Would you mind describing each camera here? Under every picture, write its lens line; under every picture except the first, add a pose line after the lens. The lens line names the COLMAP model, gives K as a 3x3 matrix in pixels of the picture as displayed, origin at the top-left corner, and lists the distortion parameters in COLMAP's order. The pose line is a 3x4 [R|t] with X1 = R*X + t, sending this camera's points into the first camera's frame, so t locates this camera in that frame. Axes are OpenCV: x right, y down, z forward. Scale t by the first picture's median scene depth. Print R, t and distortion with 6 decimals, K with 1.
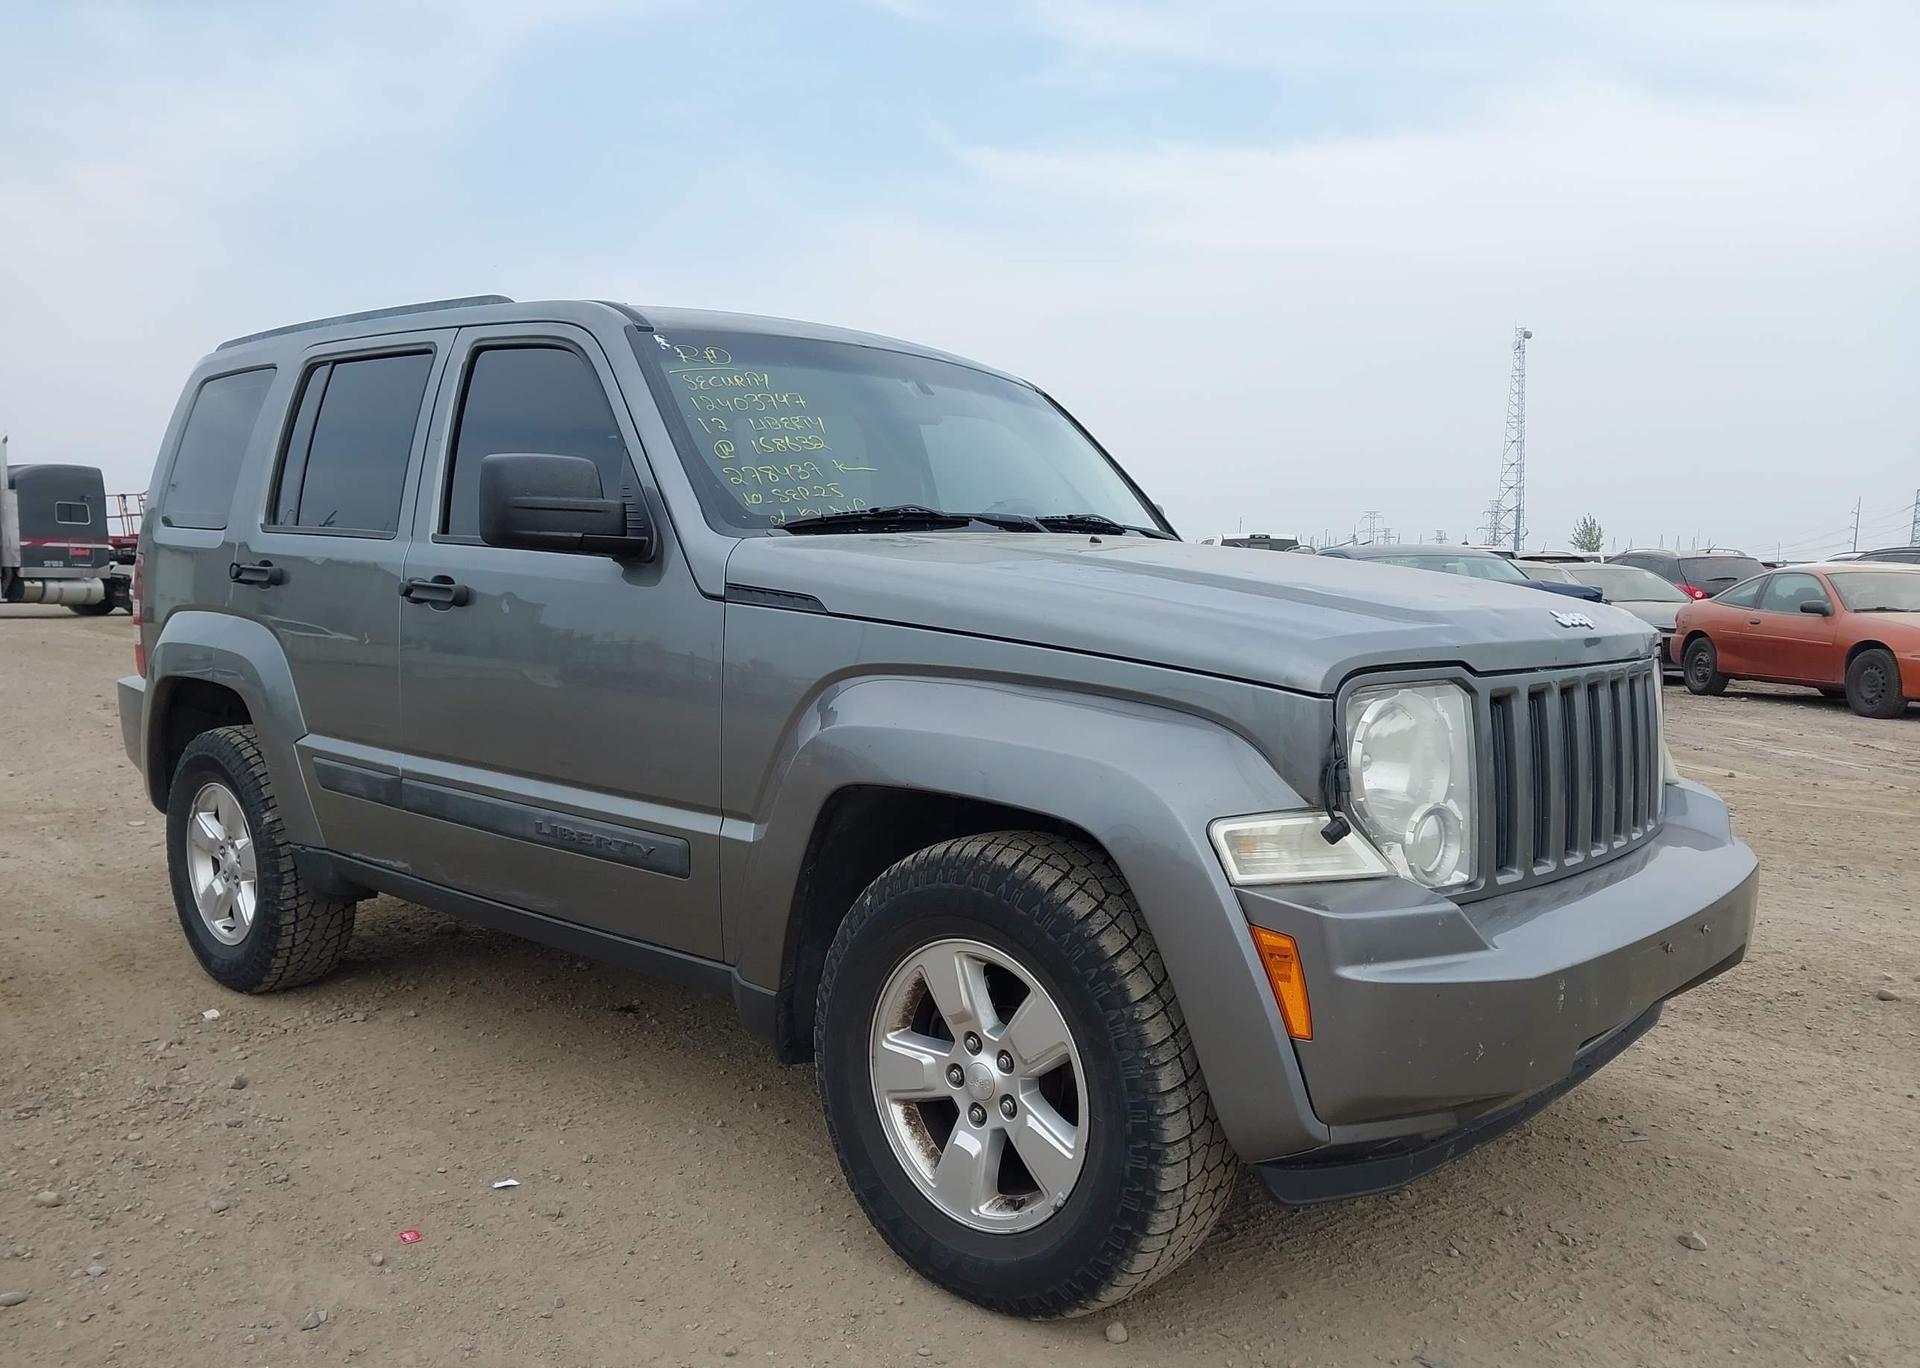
lens RADIAL K [[1515.8, 0, 966.2], [0, 1515.8, 697.6], [0, 0, 1]] dist [0.086844, -0.146045]
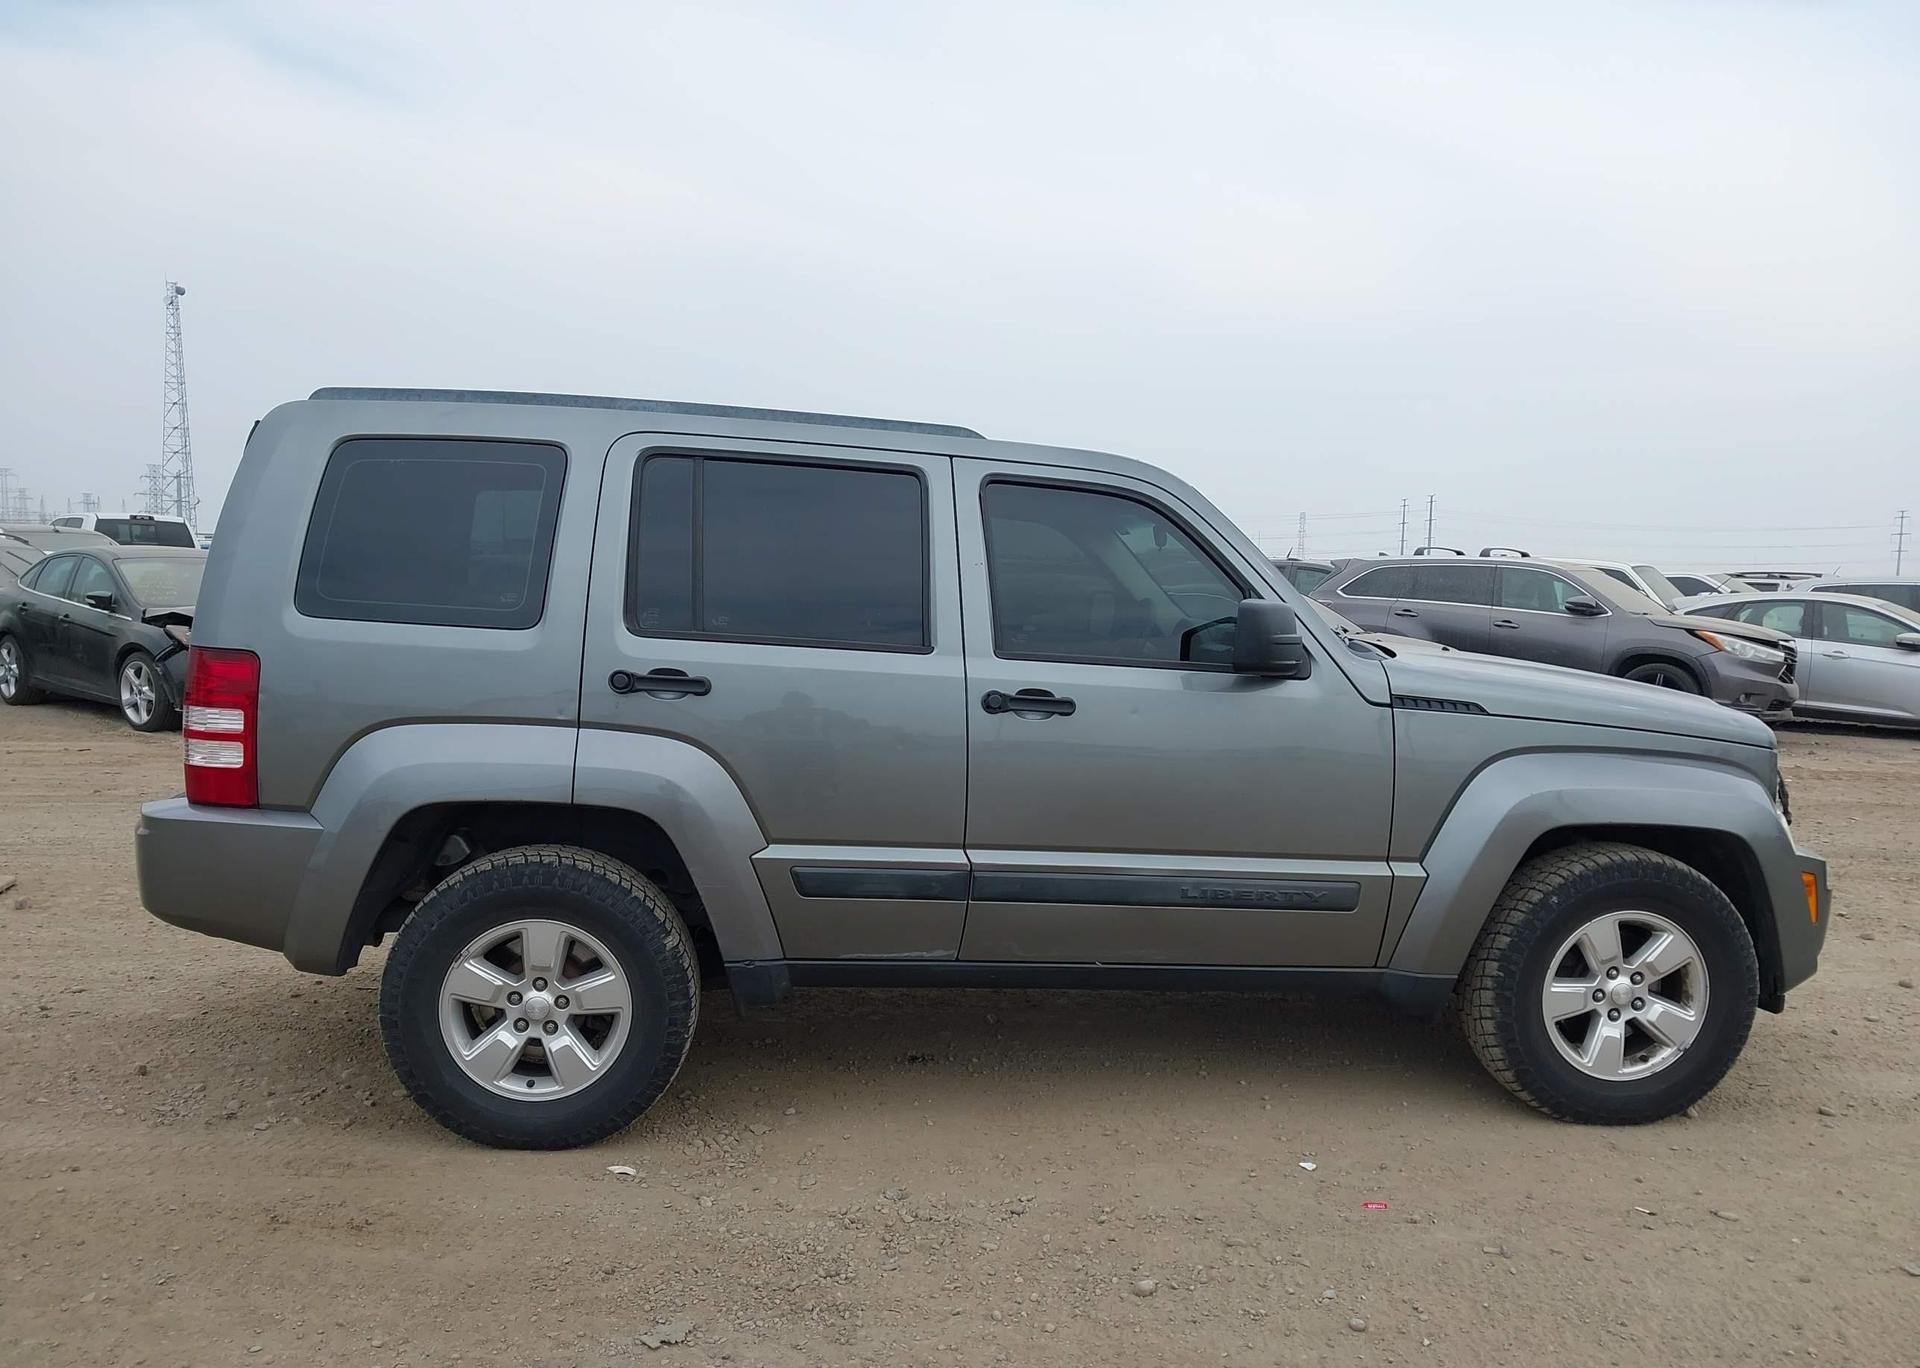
lens RADIAL K [[1496.6, 0, 1000.1], [0, 1496.6, 678.2], [0, 0, 1]] dist [0.126153, -0.228845]
pose [[0.668302, -0.046030, 0.742465, -1.448373], [0.041539, 0.998836, 0.024535, -0.141203], [-0.742729, 0.014445, 0.669436, 0.334992]]
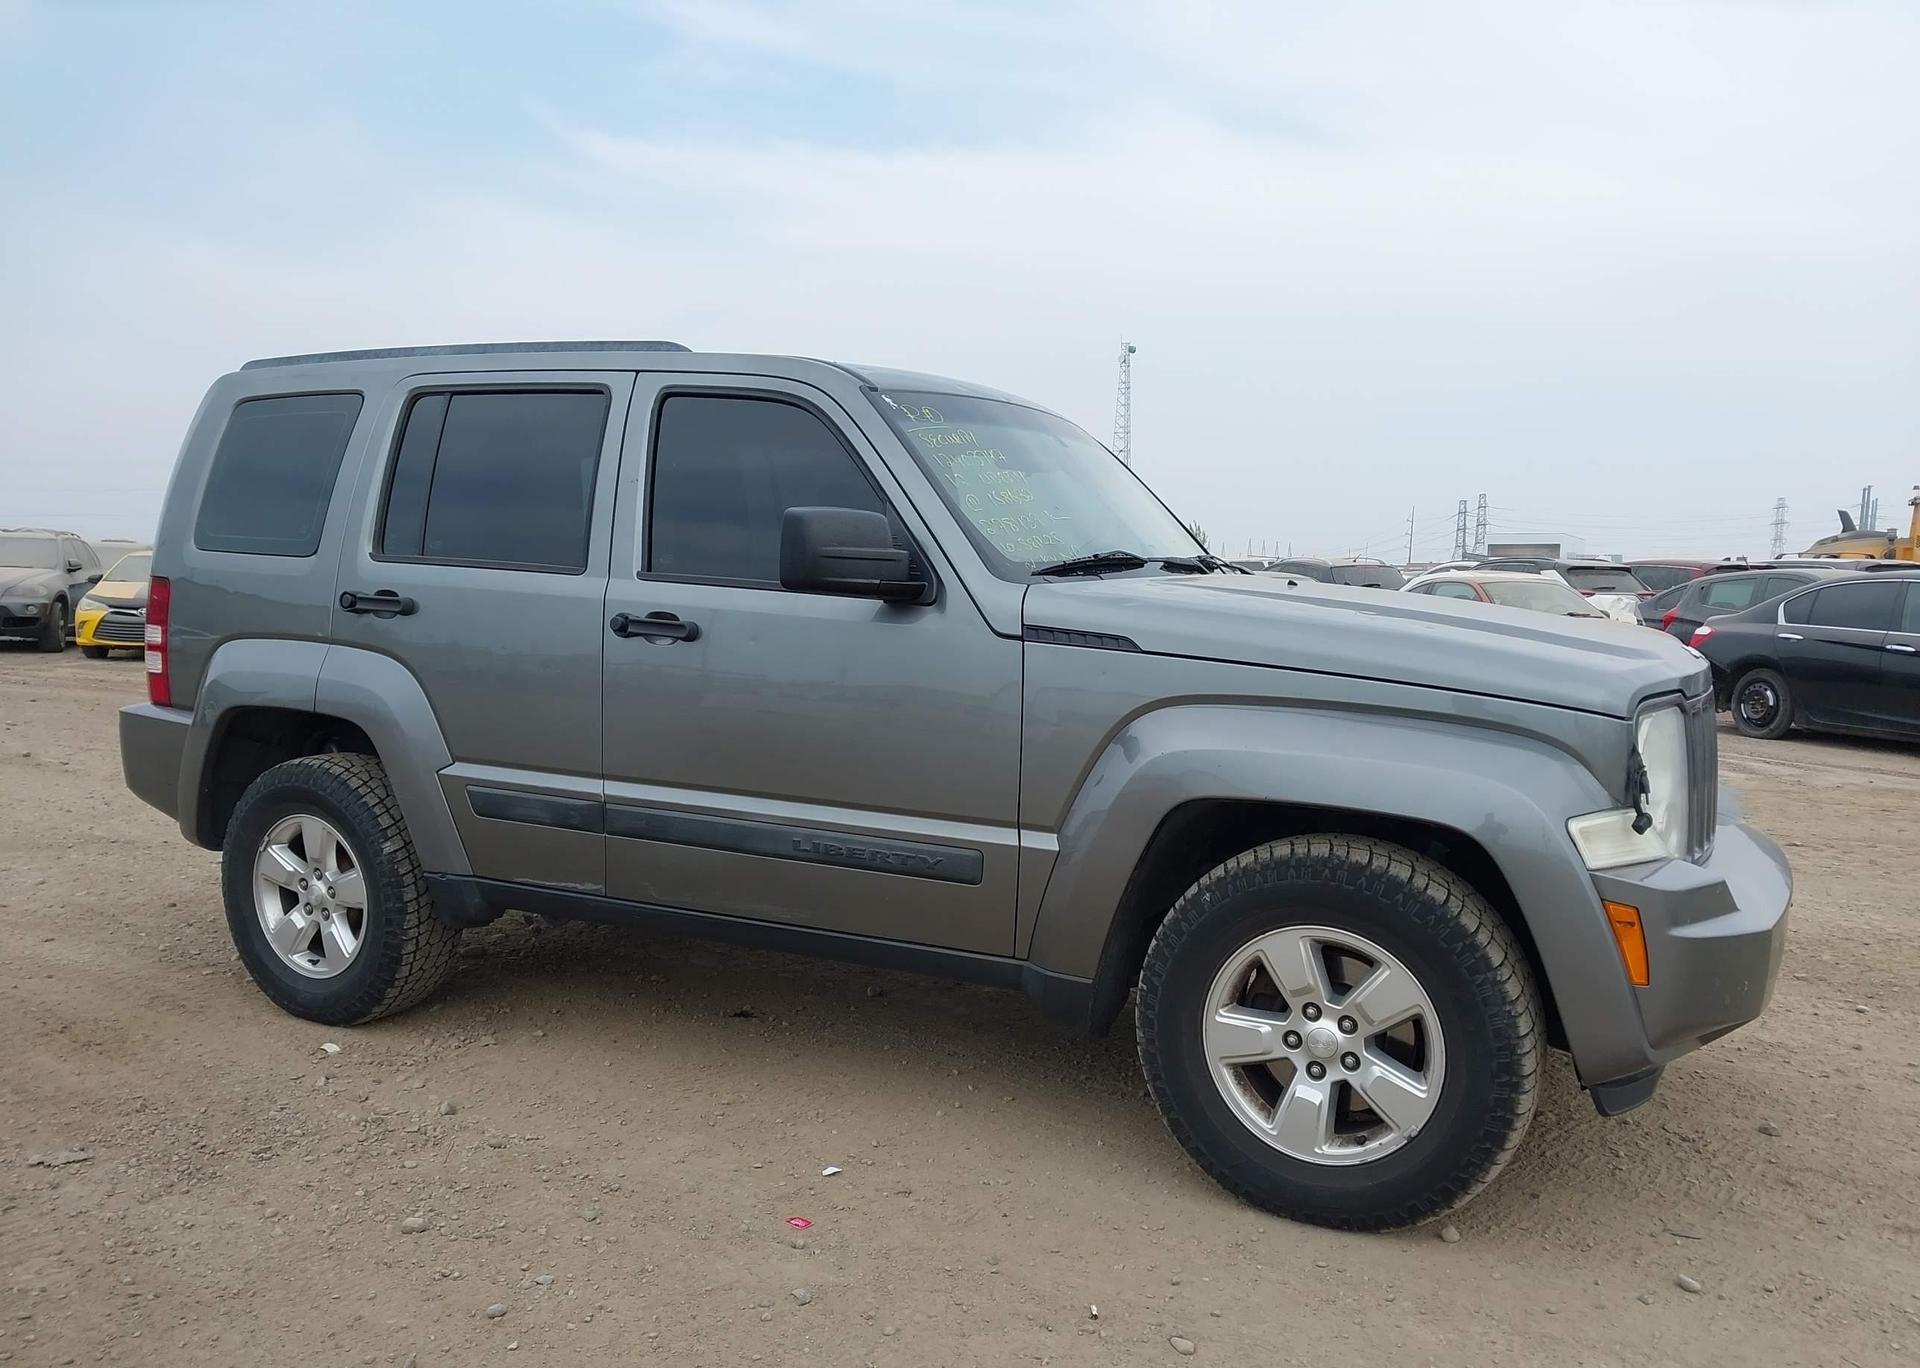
lens RADIAL K [[1515.8, 0, 966.2], [0, 1515.8, 697.6], [0, 0, 1]] dist [0.086844, -0.146045]
pose [[0.969818, -0.015659, 0.243328, -0.480145], [0.015282, 0.999877, 0.003438, -0.025112], [-0.243352, 0.000384, 0.969938, -0.088262]]
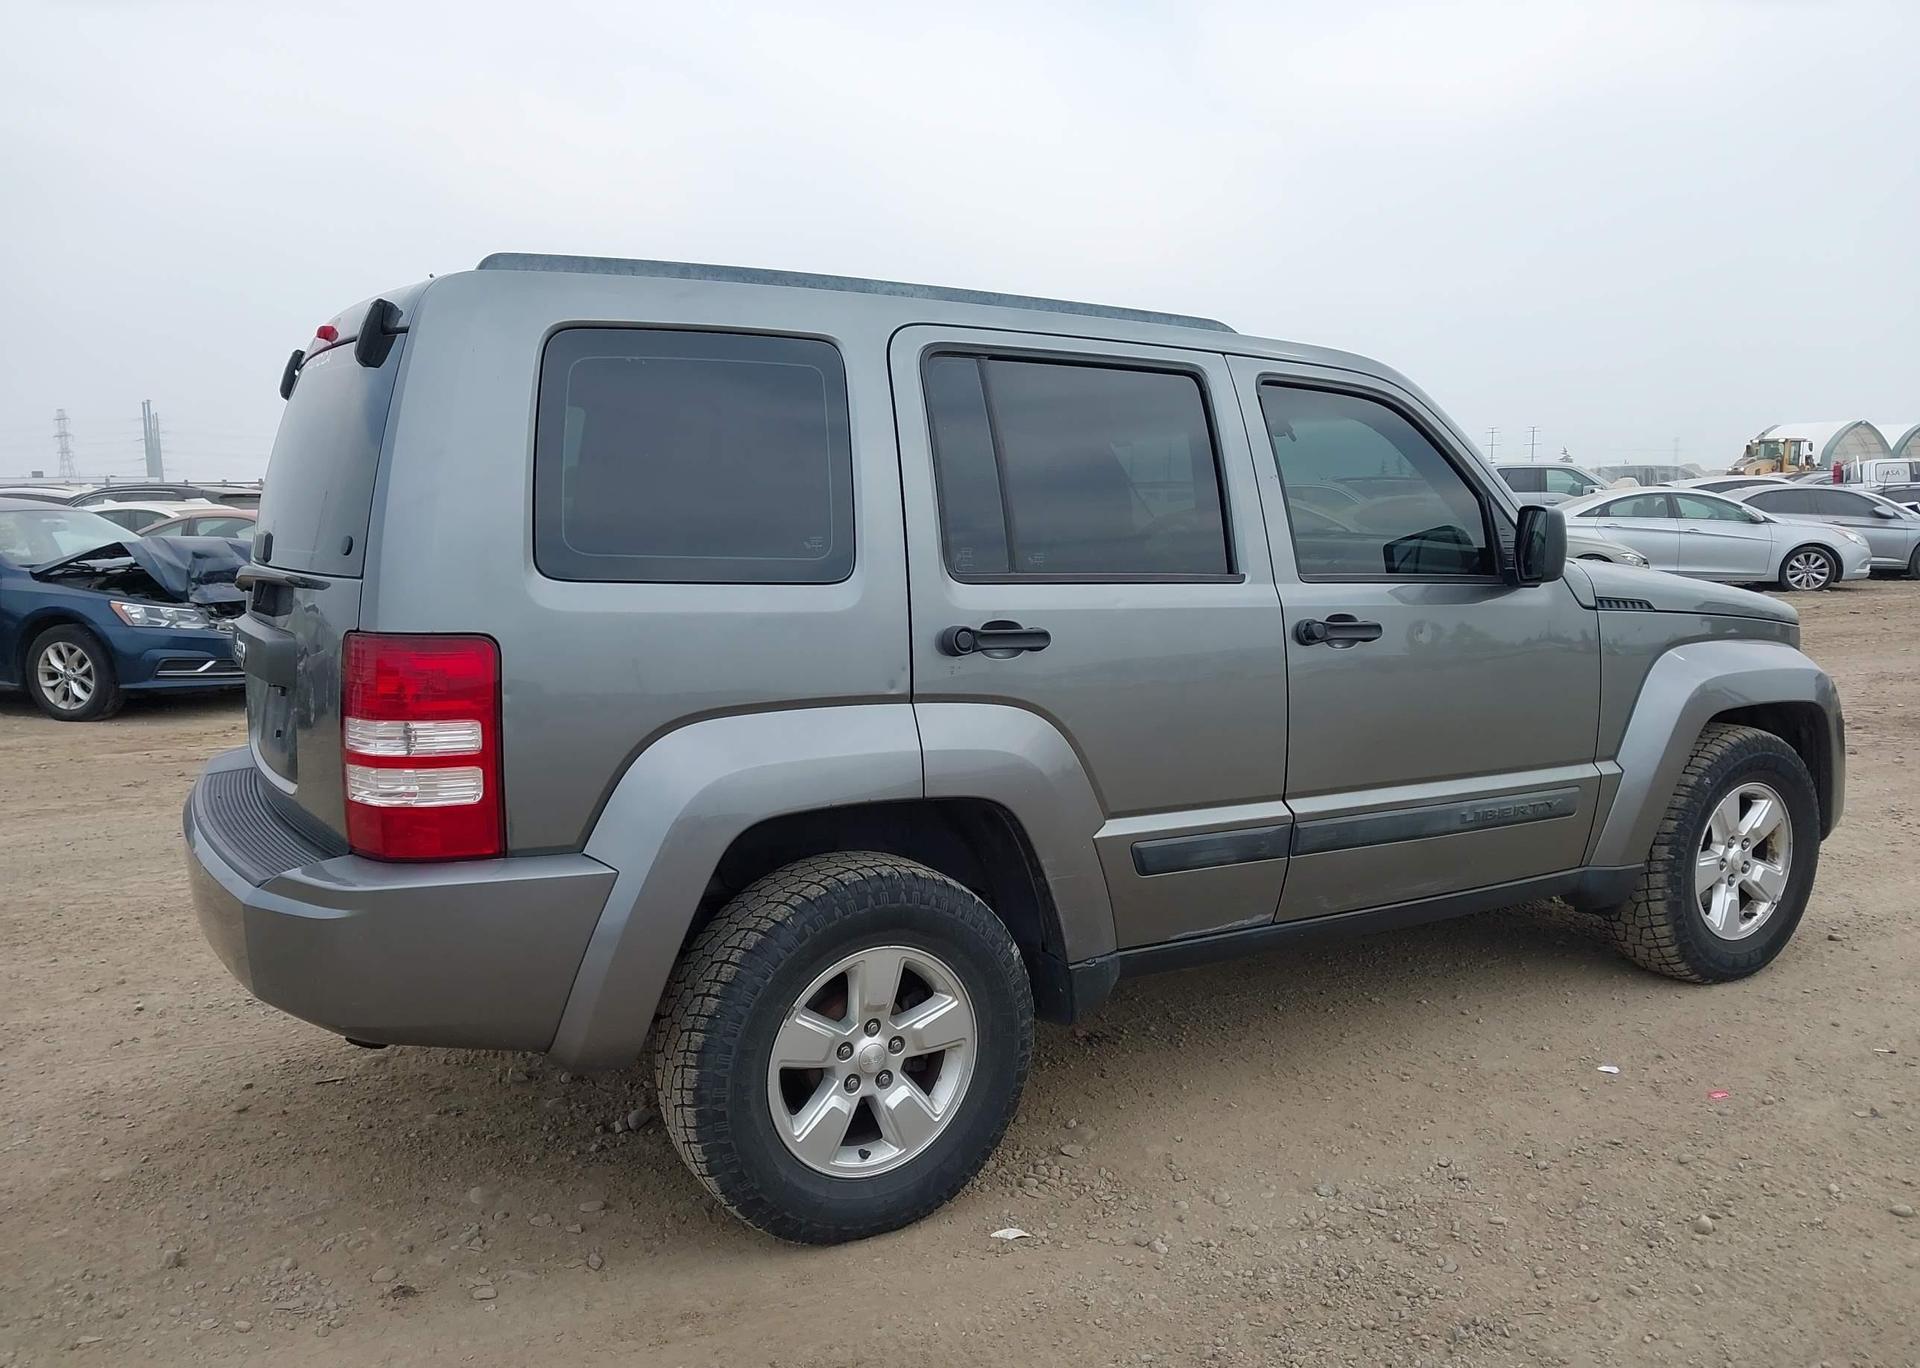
lens RADIAL K [[1515.8, 0, 966.2], [0, 1515.8, 697.6], [0, 0, 1]] dist [0.086844, -0.146045]
pose [[0.290877, -0.139822, 0.946489, -1.697572], [0.089747, 0.988889, 0.118505, -0.205406], [-0.952542, 0.050474, 0.300193, 1.144334]]
